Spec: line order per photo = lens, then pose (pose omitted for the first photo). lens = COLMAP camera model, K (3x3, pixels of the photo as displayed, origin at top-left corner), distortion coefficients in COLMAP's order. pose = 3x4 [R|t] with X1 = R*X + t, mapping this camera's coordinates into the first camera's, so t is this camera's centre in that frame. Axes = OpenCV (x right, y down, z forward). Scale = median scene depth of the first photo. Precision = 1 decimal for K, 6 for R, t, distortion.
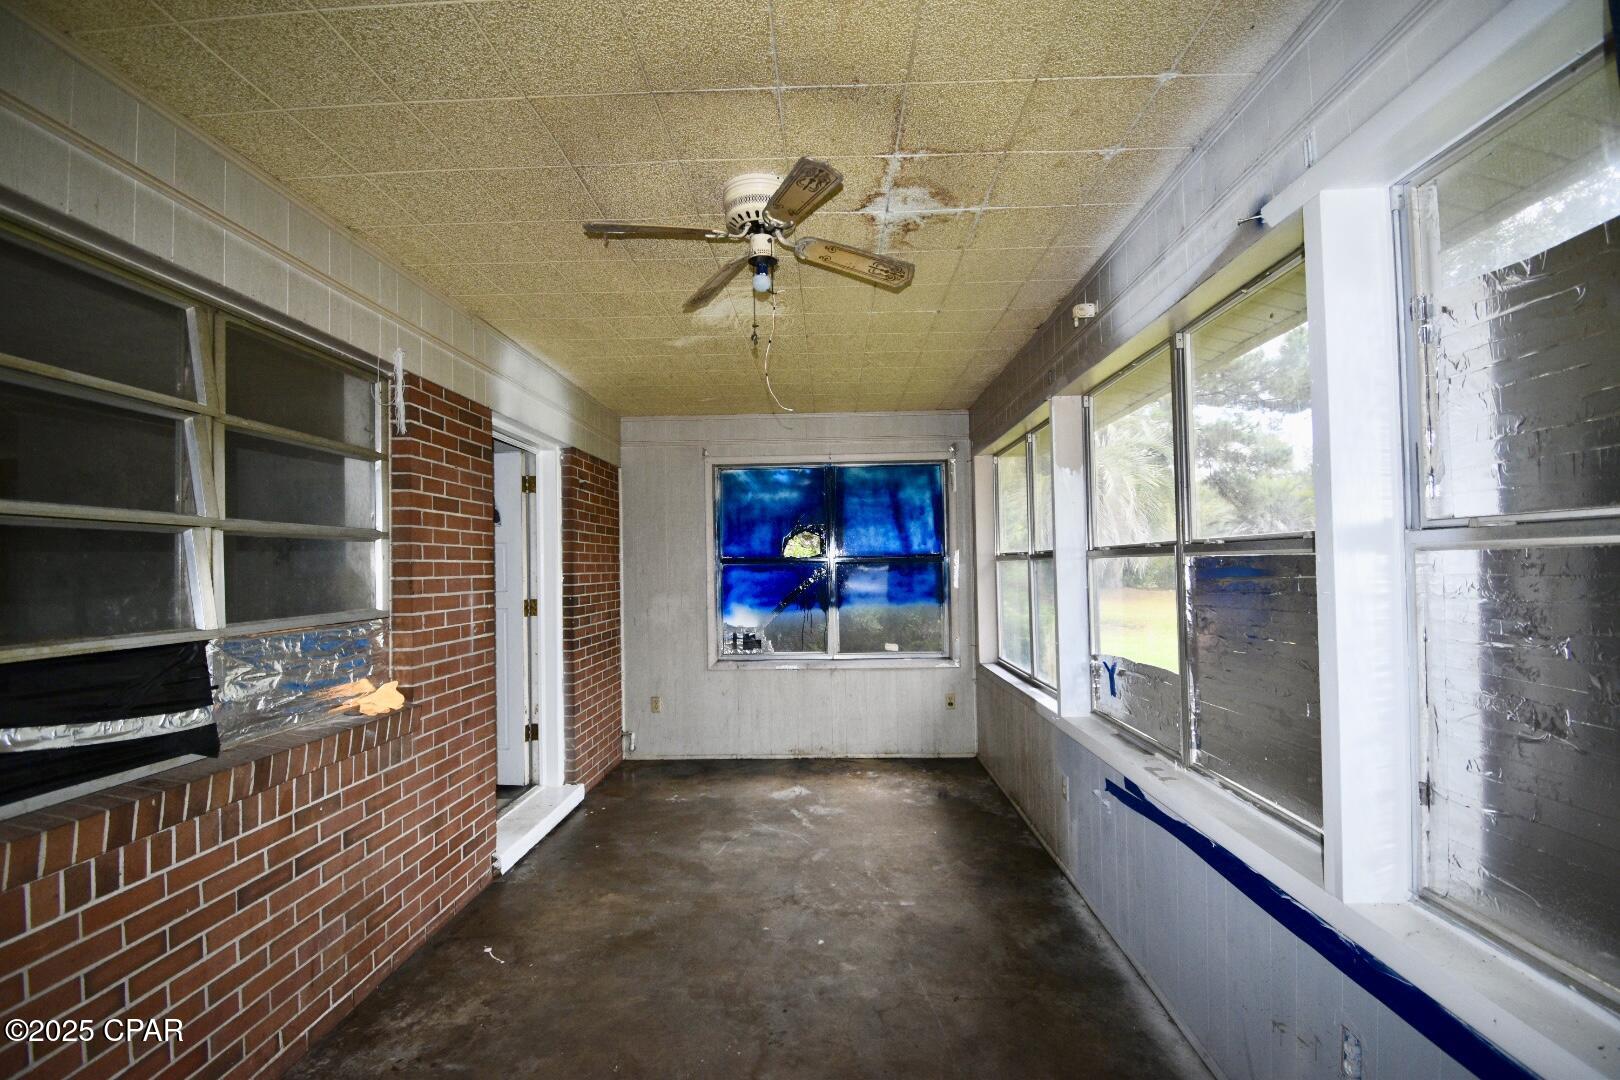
lens RADIAL K [[705.9, 0, 813.5], [0, 705.9, 549.4], [0, 0, 1]] dist [0.001599, -0.019271]
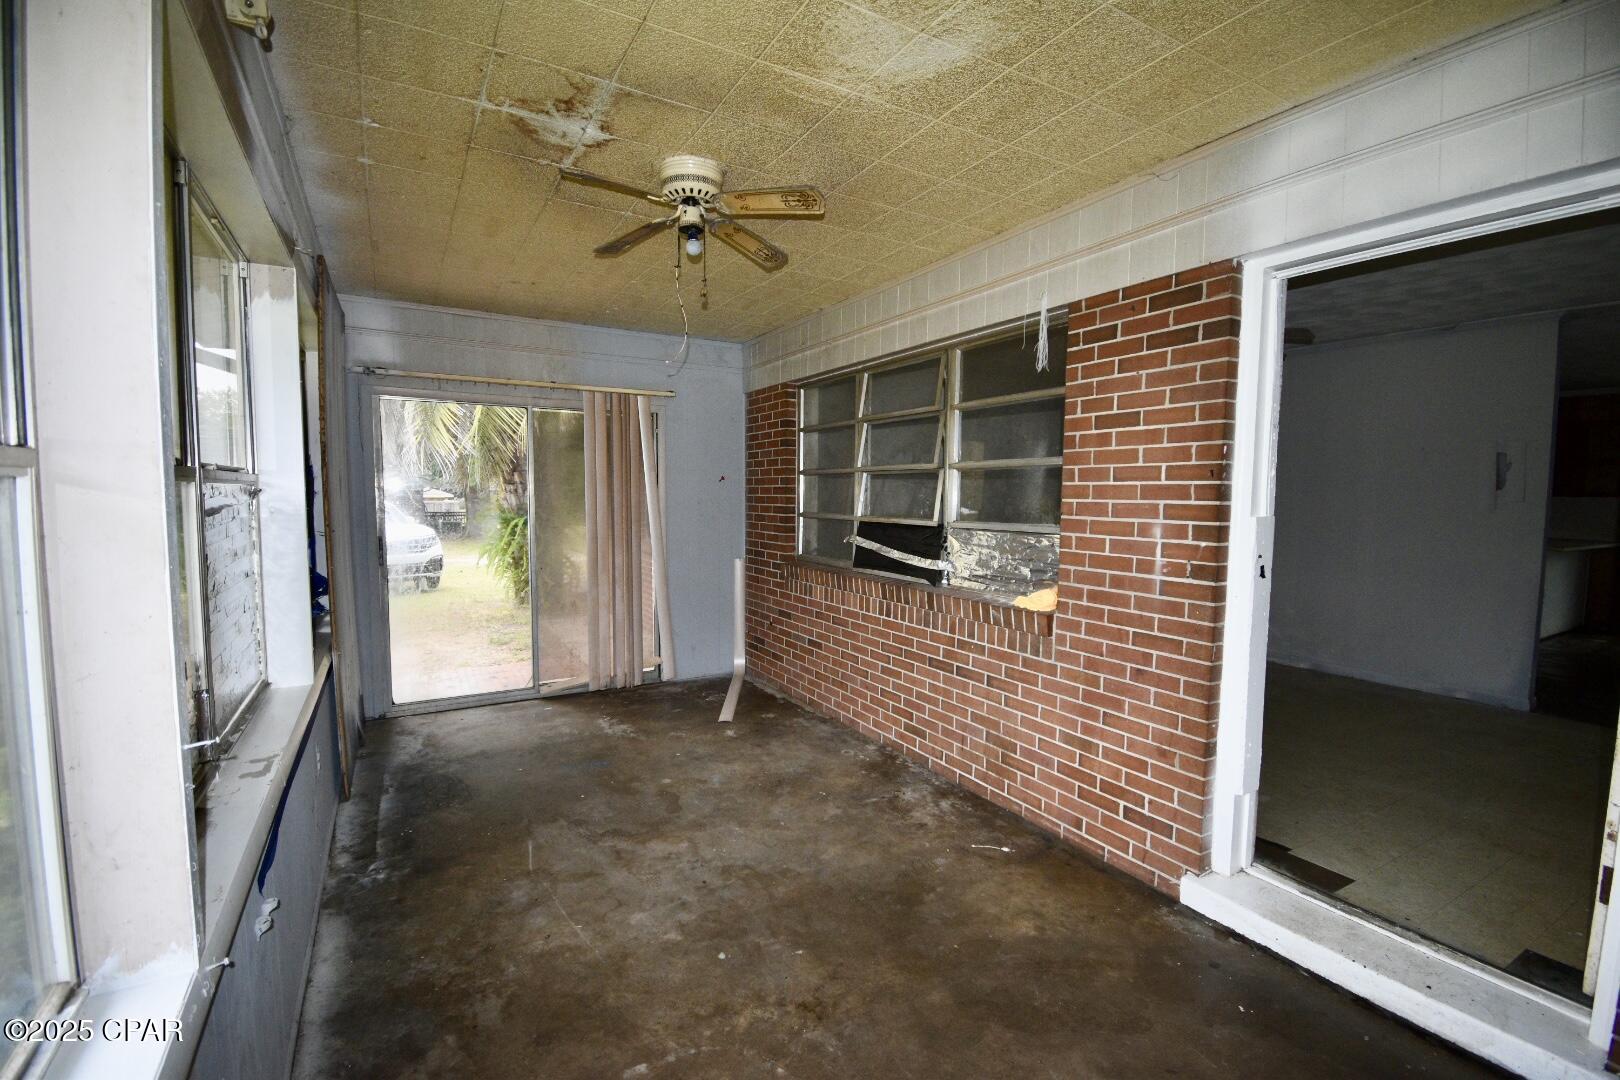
lens RADIAL K [[705.9, 0, 813.5], [0, 705.9, 549.4], [0, 0, 1]] dist [0.001599, -0.019271]
pose [[-0.847982, 0.052765, -0.527391, 0.380945], [0.018675, 0.997389, 0.069760, 0.040075], [0.529695, 0.049306, -0.846754, 2.020733]]
